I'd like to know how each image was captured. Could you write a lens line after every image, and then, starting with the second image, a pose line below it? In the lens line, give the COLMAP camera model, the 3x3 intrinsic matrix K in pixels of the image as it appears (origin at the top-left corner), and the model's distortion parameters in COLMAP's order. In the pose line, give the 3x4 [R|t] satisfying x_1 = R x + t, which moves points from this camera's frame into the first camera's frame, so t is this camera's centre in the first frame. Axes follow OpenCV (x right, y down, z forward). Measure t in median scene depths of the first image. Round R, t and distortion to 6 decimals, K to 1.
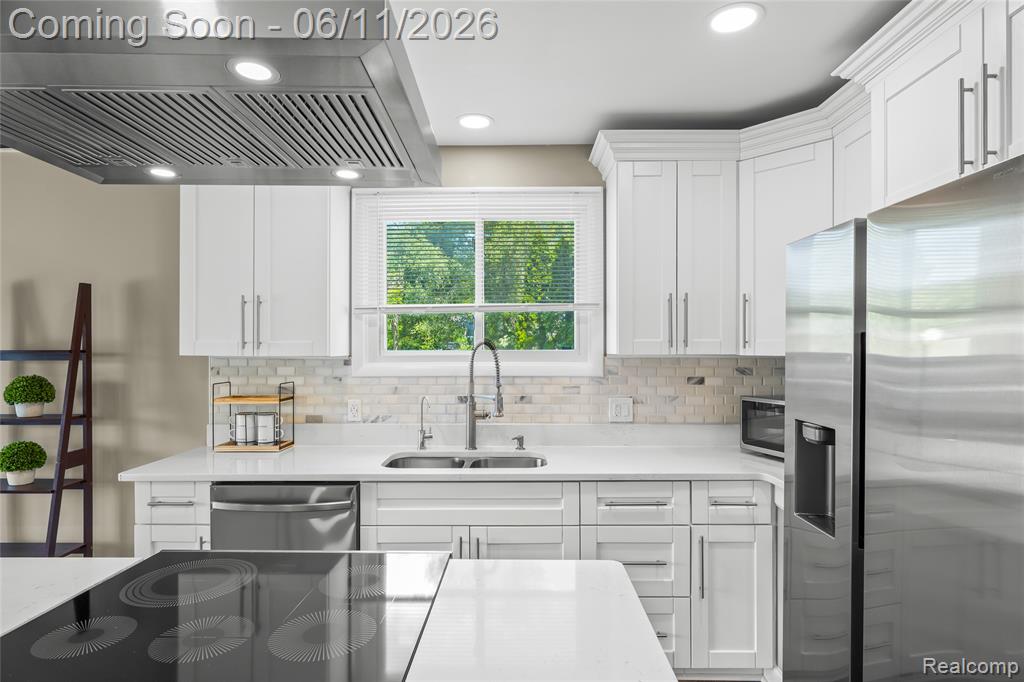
lens RADIAL K [[540.8, 0, 512.0], [0, 540.8, 341.0], [0, 0, 1]] dist [-0.005410, -0.001982]
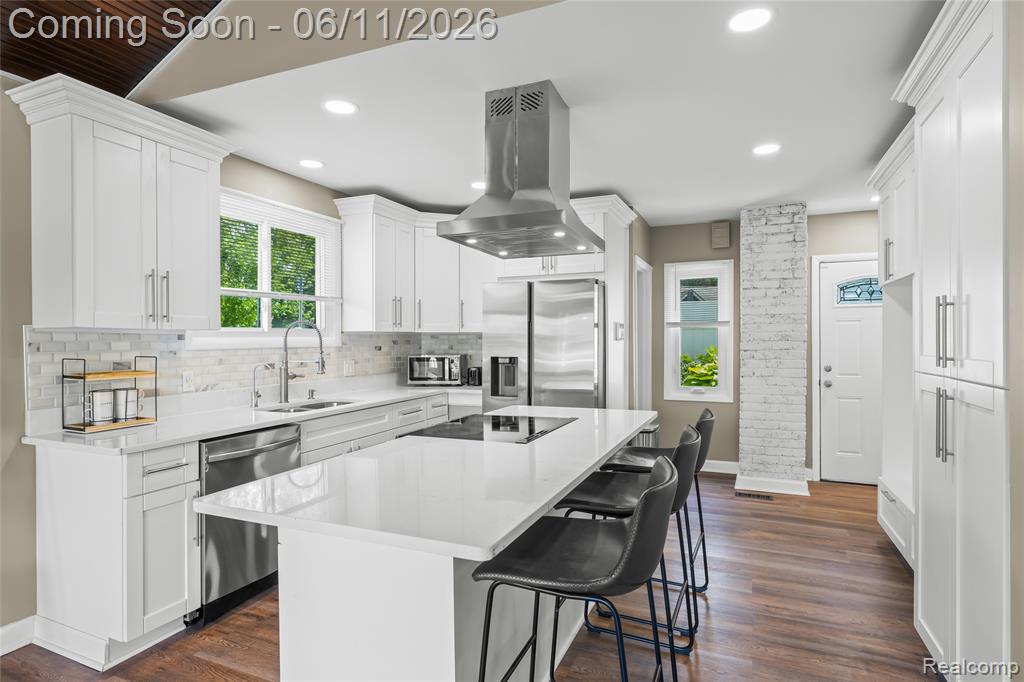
lens RADIAL K [[540.8, 0, 512.0], [0, 540.8, 341.0], [0, 0, 1]] dist [-0.005410, -0.001982]
pose [[0.388766, -0.006237, 0.921316, -1.038472], [-0.020840, 0.999662, 0.015561, 0.016675], [-0.921101, -0.025250, 0.388504, -0.023315]]
